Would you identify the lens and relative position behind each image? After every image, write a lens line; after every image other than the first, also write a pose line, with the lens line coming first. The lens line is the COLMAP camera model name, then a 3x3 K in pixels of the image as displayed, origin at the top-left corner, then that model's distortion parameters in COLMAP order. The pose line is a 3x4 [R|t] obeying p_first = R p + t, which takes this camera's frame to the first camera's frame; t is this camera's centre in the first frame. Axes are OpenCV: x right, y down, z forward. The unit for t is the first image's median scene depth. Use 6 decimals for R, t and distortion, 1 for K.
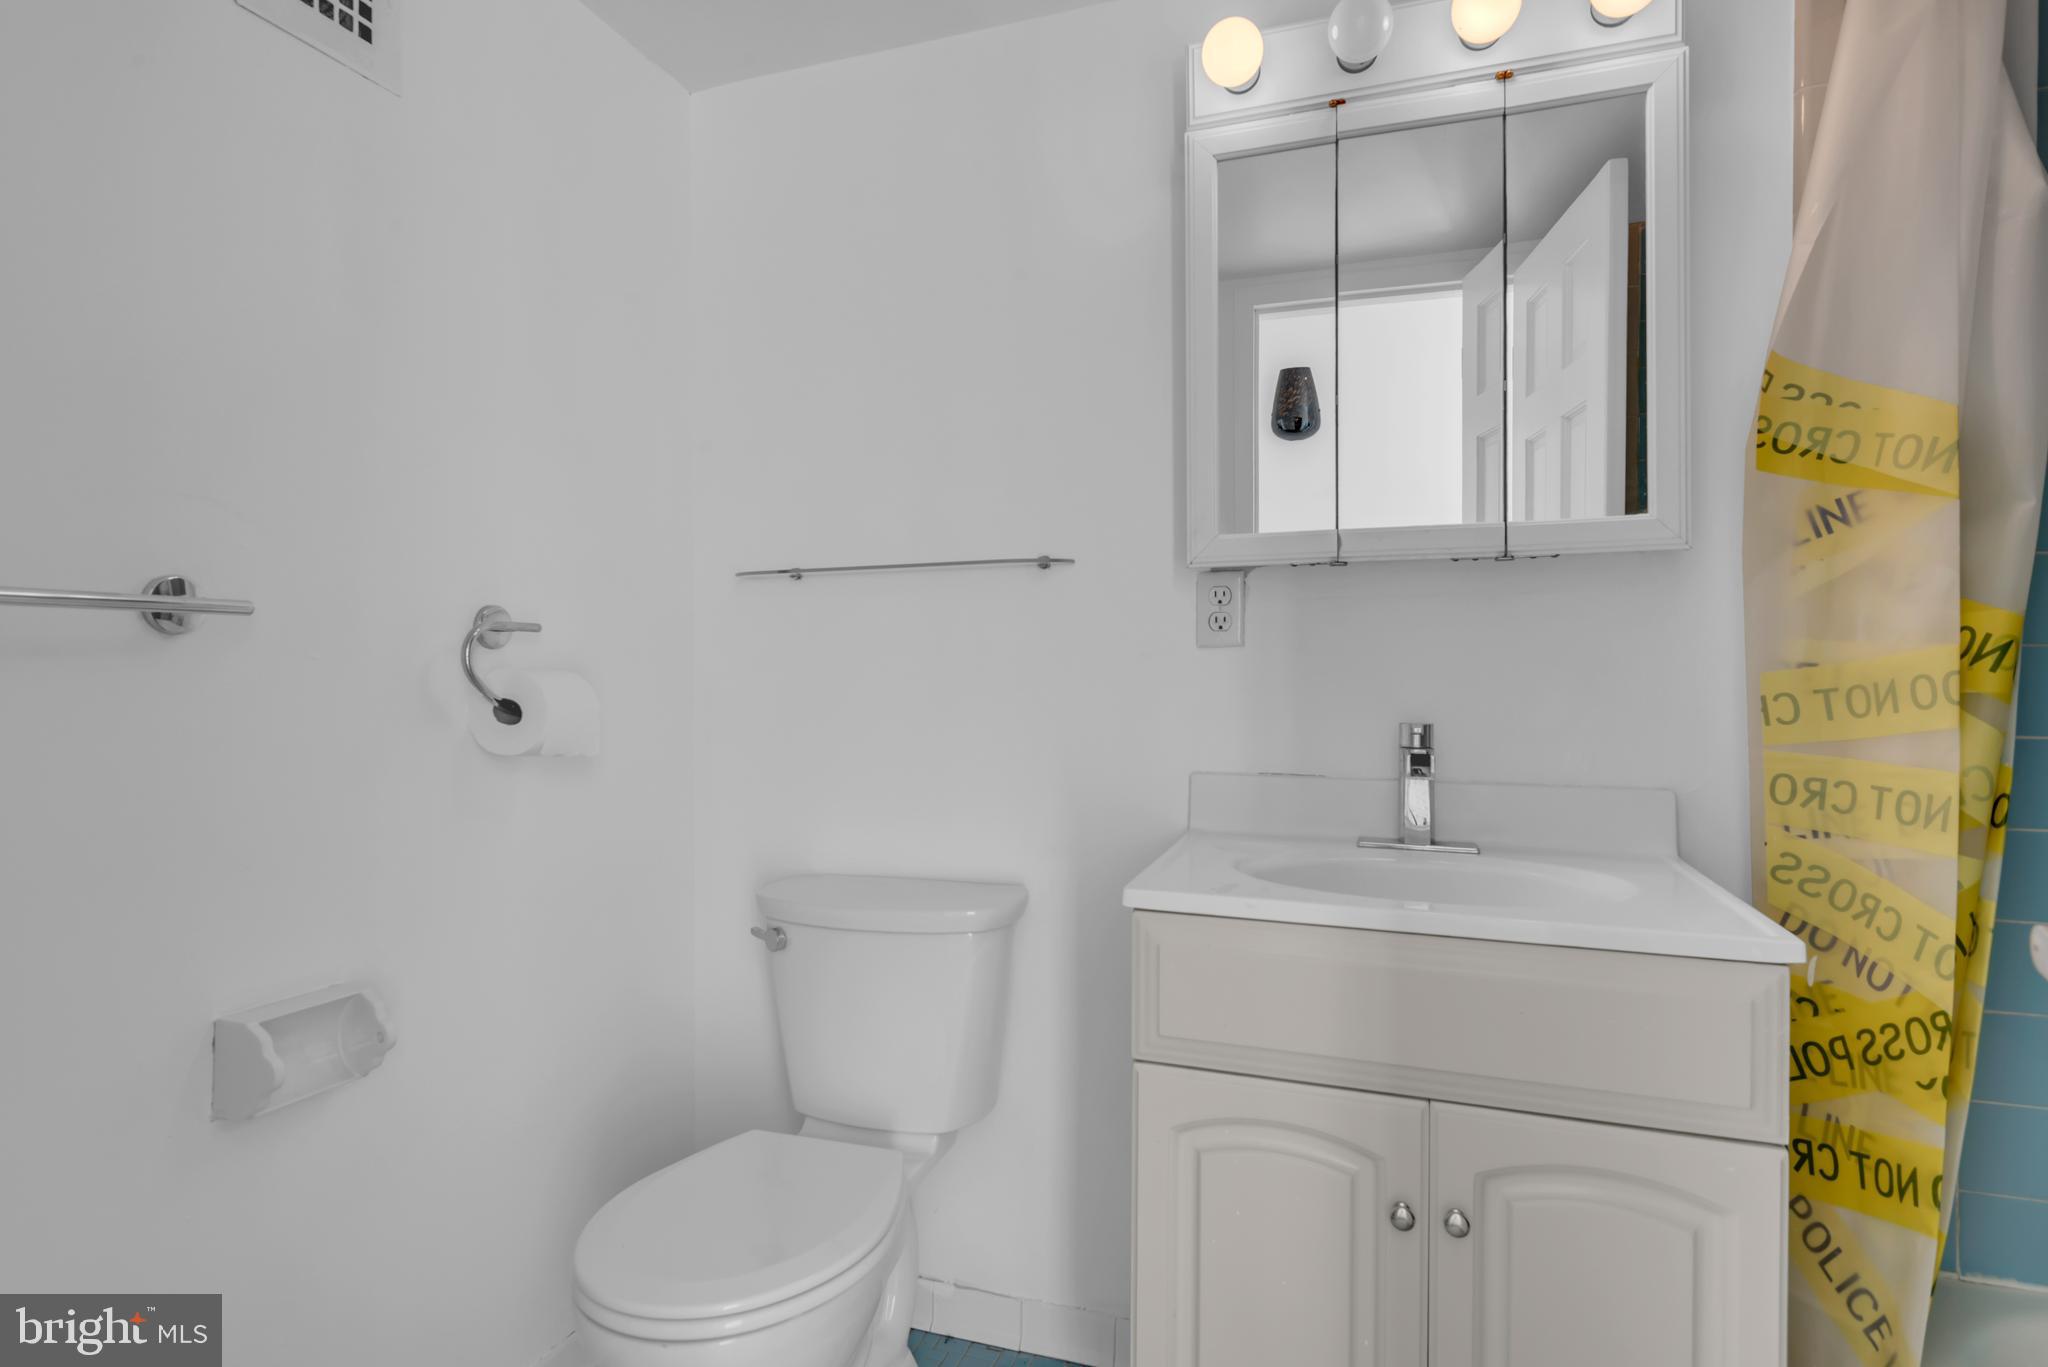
lens RADIAL K [[916.4, 0, 984.1], [0, 916.4, 668.8], [0, 0, 1]] dist [0.016363, -0.000208]
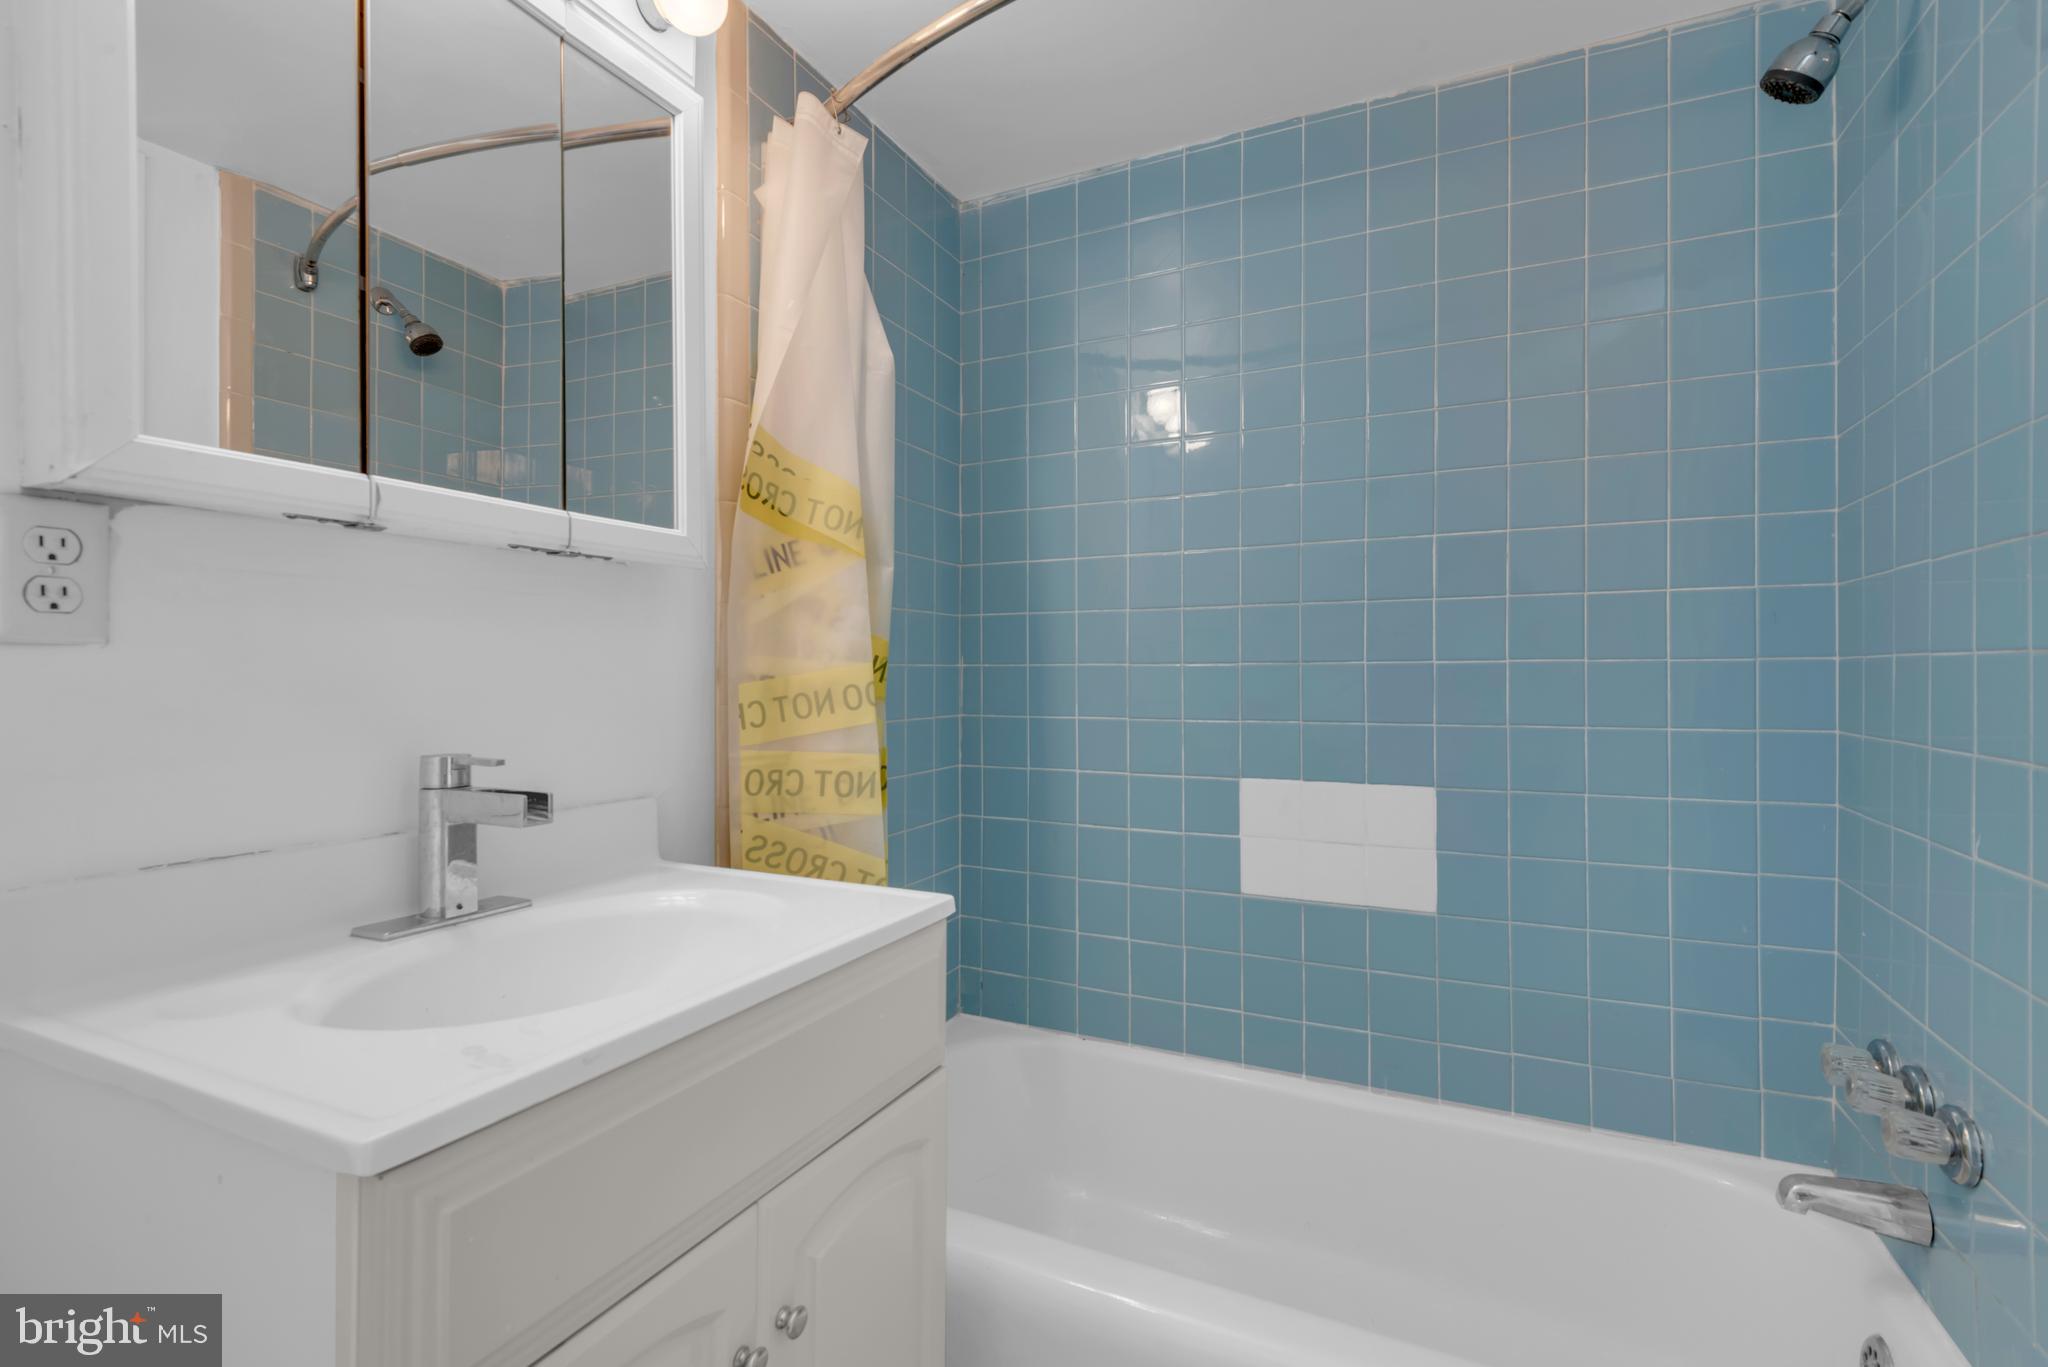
lens RADIAL K [[916.4, 0, 984.1], [0, 916.4, 668.8], [0, 0, 1]] dist [0.016363, -0.000208]
pose [[0.149915, 0.005985, 0.988681, -0.259393], [0.001505, 0.999979, -0.006281, -0.007252], [-0.988698, 0.002429, 0.149903, 0.553287]]
